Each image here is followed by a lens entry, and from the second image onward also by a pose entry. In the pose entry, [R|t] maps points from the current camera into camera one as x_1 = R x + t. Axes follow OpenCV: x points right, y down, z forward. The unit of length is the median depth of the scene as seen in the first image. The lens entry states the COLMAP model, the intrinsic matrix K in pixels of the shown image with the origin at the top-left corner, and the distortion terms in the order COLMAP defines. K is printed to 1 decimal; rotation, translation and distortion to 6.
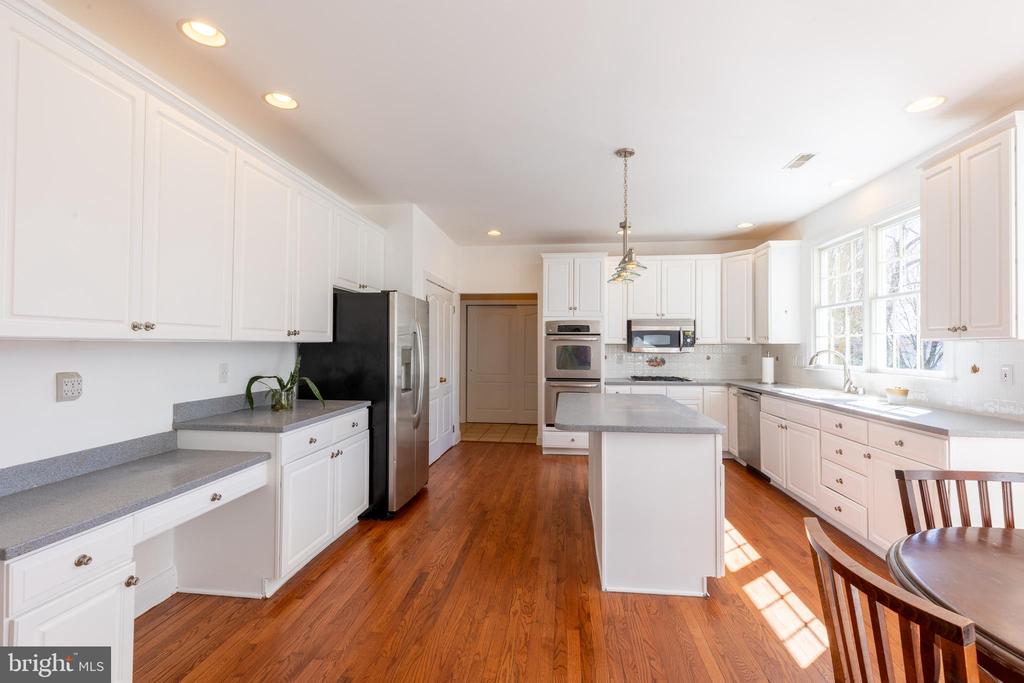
lens RADIAL K [[459.7, 0, 517.2], [0, 459.7, 341.8], [0, 0, 1]] dist [0.005019, -0.000186]
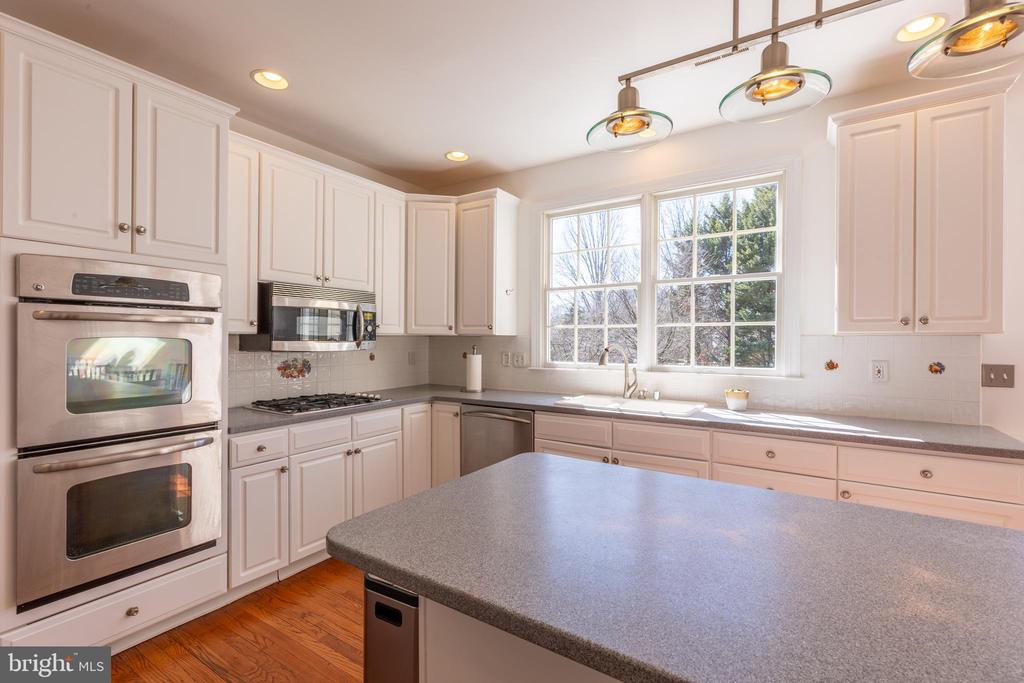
lens RADIAL K [[458.6, 0, 514.8], [0, 458.6, 341.8], [0, 0, 1]] dist [0.006039, -0.000129]
pose [[0.451392, -0.007801, 0.892292, -0.088865], [-0.011365, 0.999830, 0.014490, 0.005026], [-0.892254, -0.016681, 0.451227, 0.931911]]
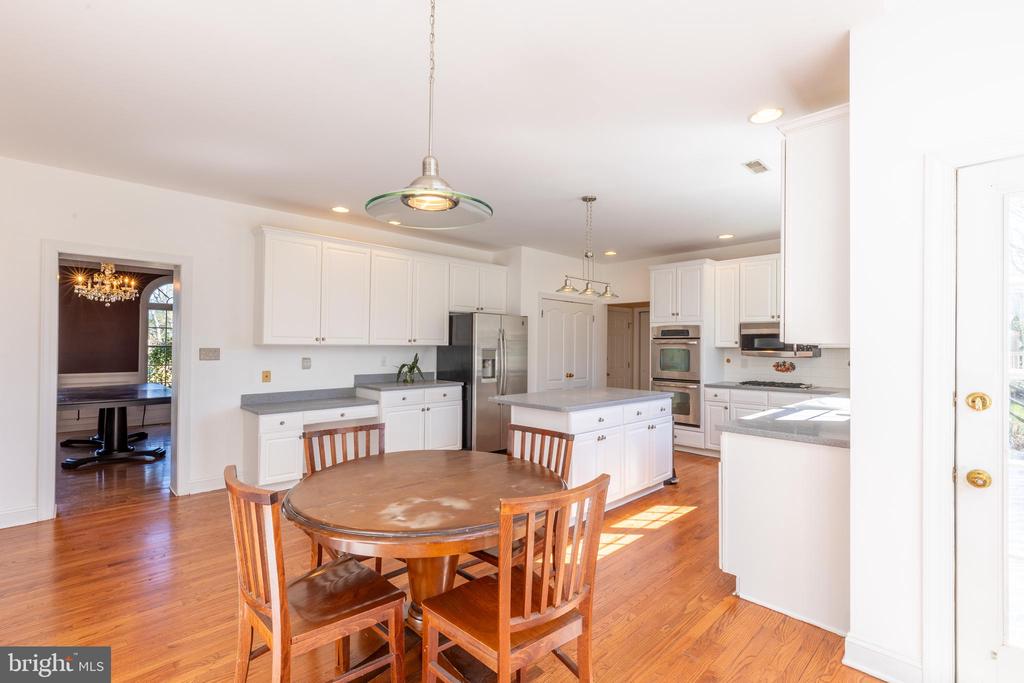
lens RADIAL K [[459.7, 0, 517.2], [0, 459.7, 341.8], [0, 0, 1]] dist [0.005019, -0.000186]
pose [[0.771693, -0.003418, -0.635986, 0.823167], [-0.000078, 0.999985, -0.005469, -0.003349], [0.635996, 0.004270, 0.771681, -0.108525]]
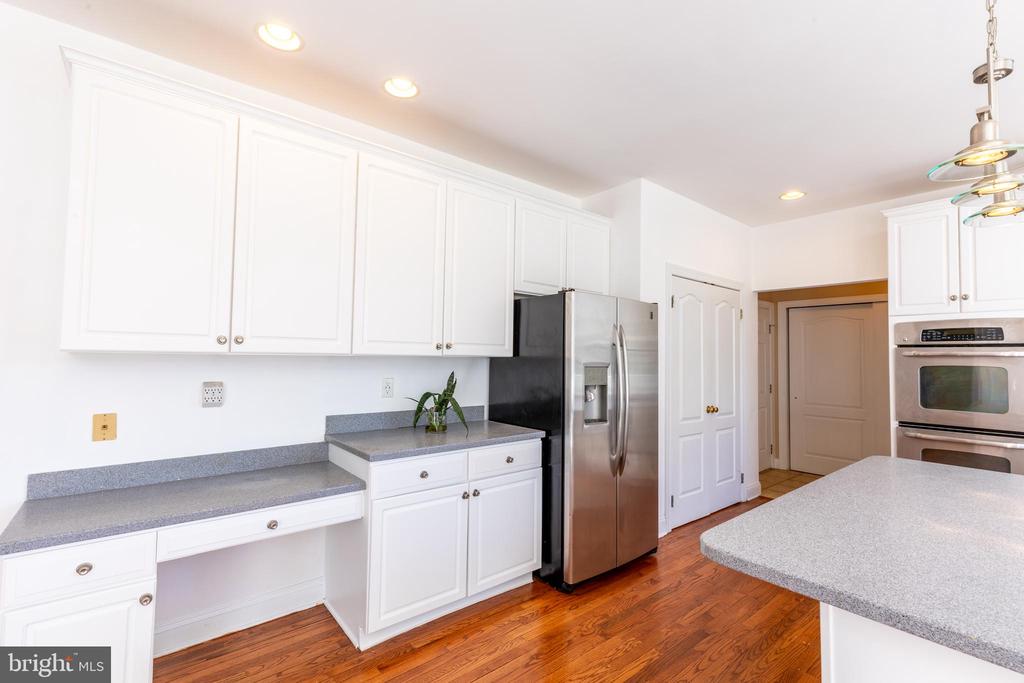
lens RADIAL K [[458.6, 0, 514.8], [0, 458.6, 341.8], [0, 0, 1]] dist [0.006039, -0.000129]
pose [[0.718629, -0.019061, -0.695132, 0.192178], [-0.005375, 0.999442, -0.032962, 0.000766], [0.695373, 0.027423, 0.718126, 0.386752]]
